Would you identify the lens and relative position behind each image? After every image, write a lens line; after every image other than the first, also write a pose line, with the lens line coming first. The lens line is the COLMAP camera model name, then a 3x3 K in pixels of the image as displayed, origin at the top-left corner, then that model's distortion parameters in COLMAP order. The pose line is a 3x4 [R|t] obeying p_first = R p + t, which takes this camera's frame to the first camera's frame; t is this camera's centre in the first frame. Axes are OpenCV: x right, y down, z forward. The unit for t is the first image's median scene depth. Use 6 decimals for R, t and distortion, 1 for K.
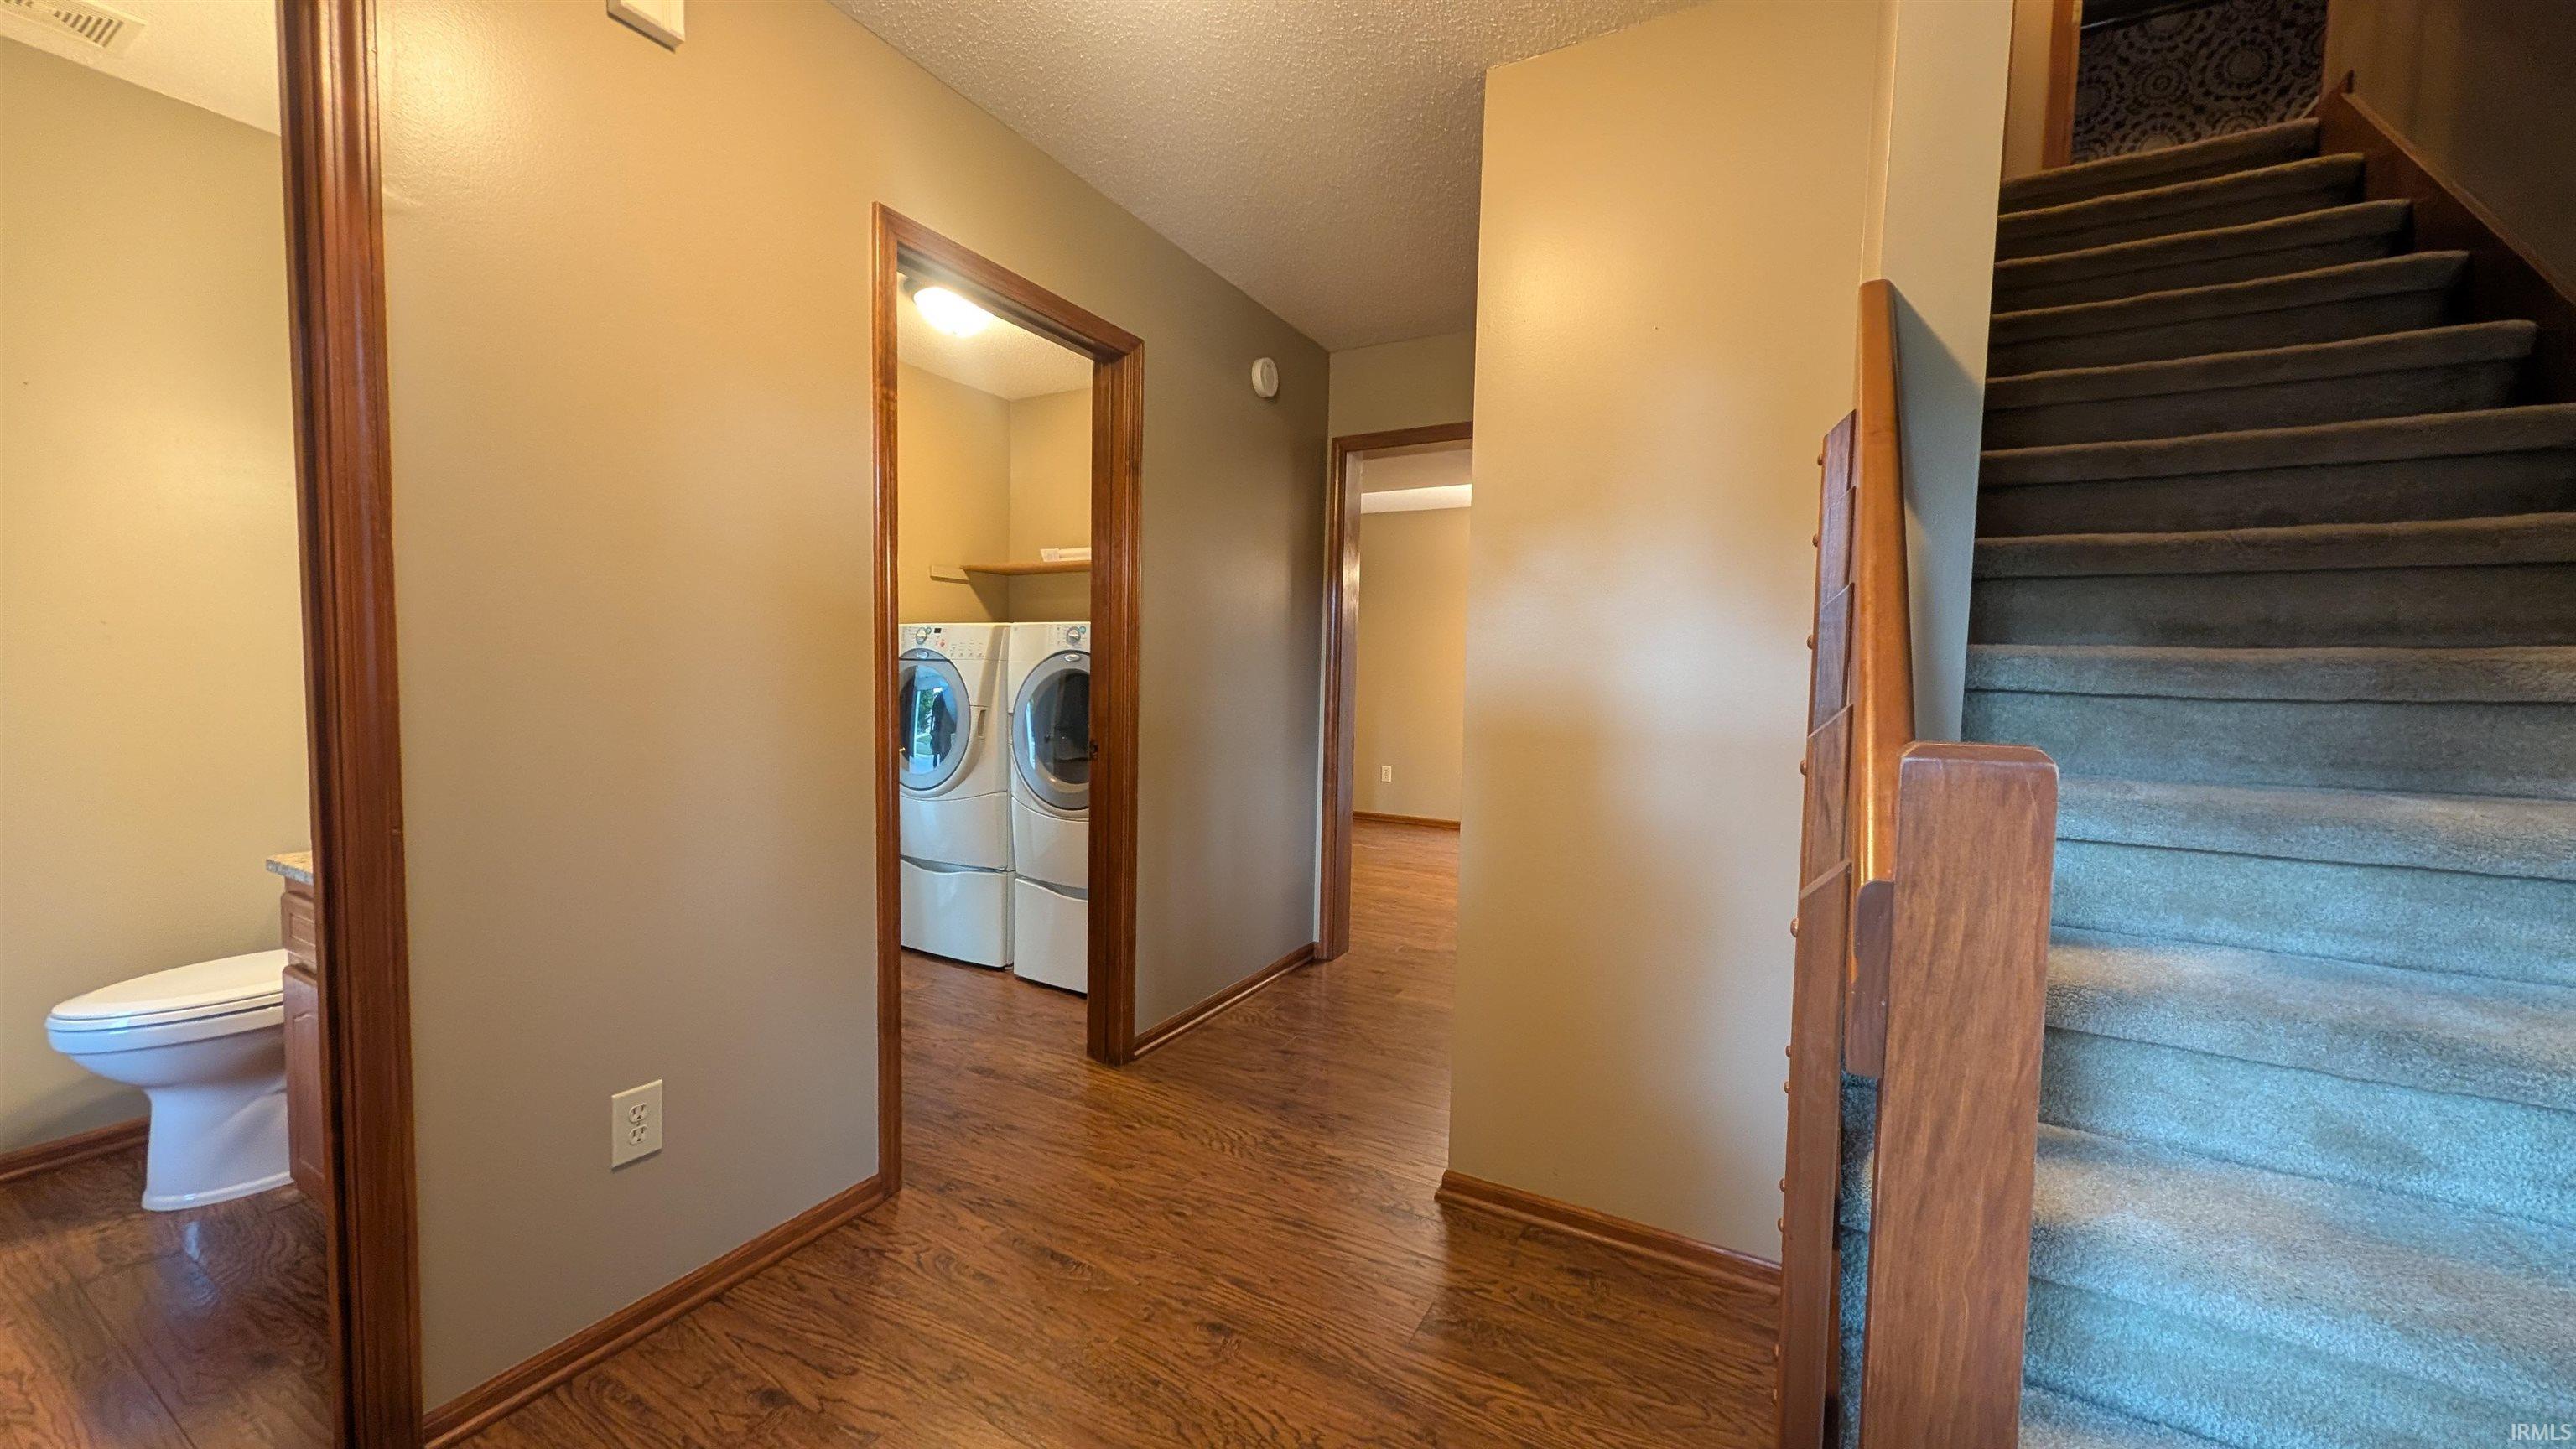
lens RADIAL K [[934.5, 0, 1277.2], [0, 934.5, 723.8], [0, 0, 1]] dist [-0.000902, -0.000021]
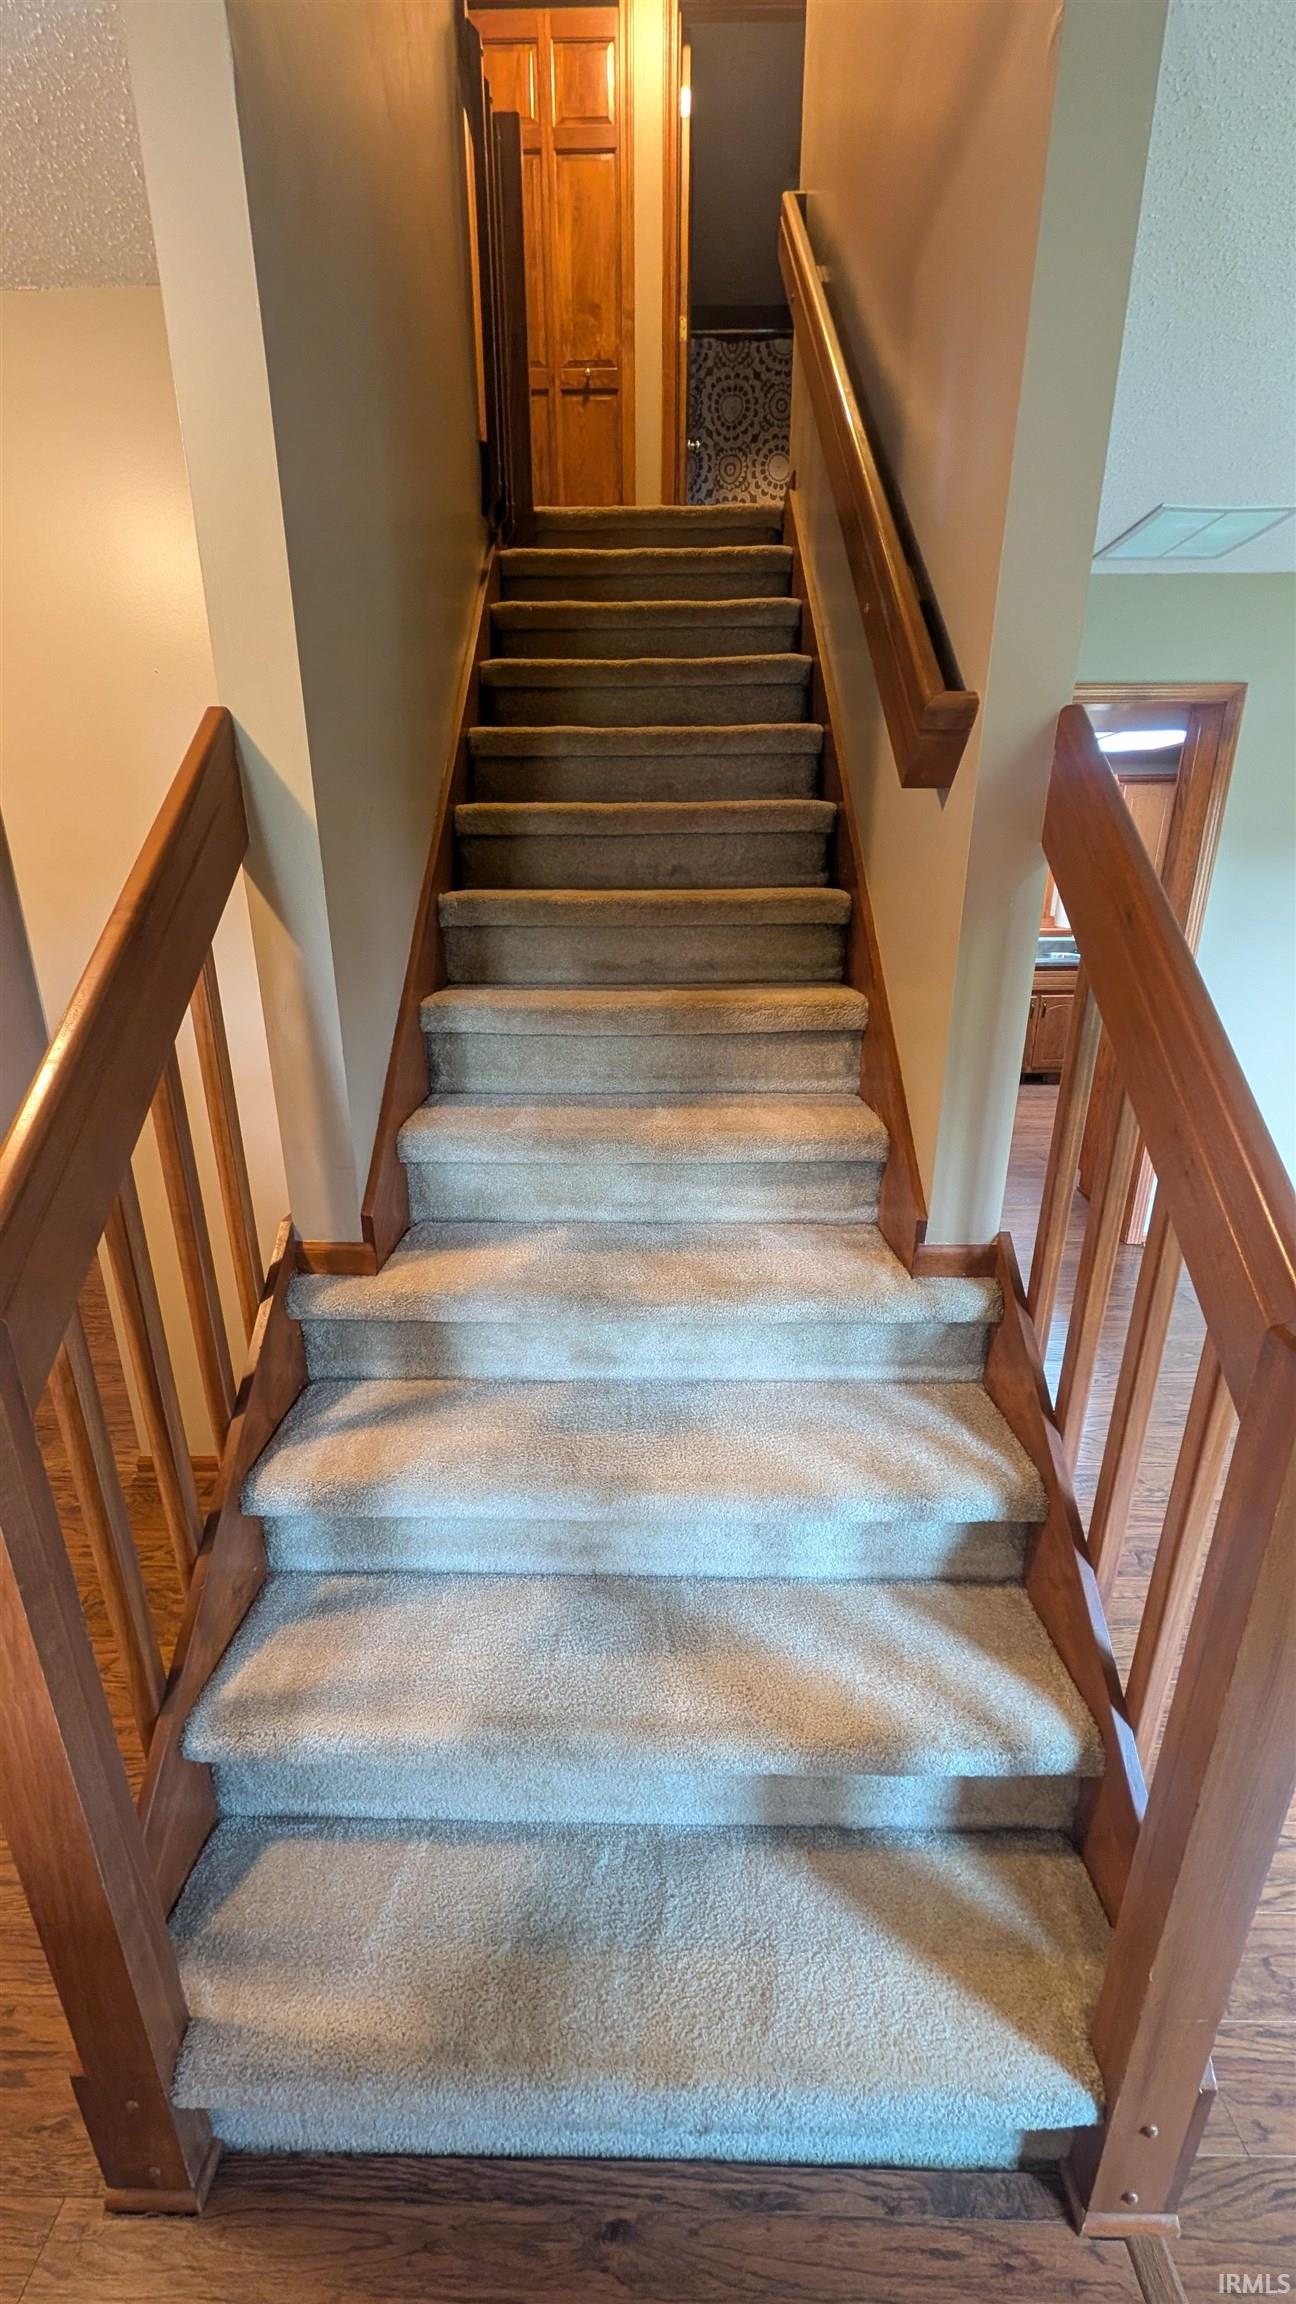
lens RADIAL K [[835.8, 0, 643.5], [0, 835.8, 1141.9], [0, 0, 1]] dist [-0.000902, -0.000021]
pose [[0.879539, -0.169124, 0.444756, 0.522248], [0.053708, 0.964015, 0.260368, -0.203231], [-0.472786, -0.205117, 0.856972, -0.138931]]
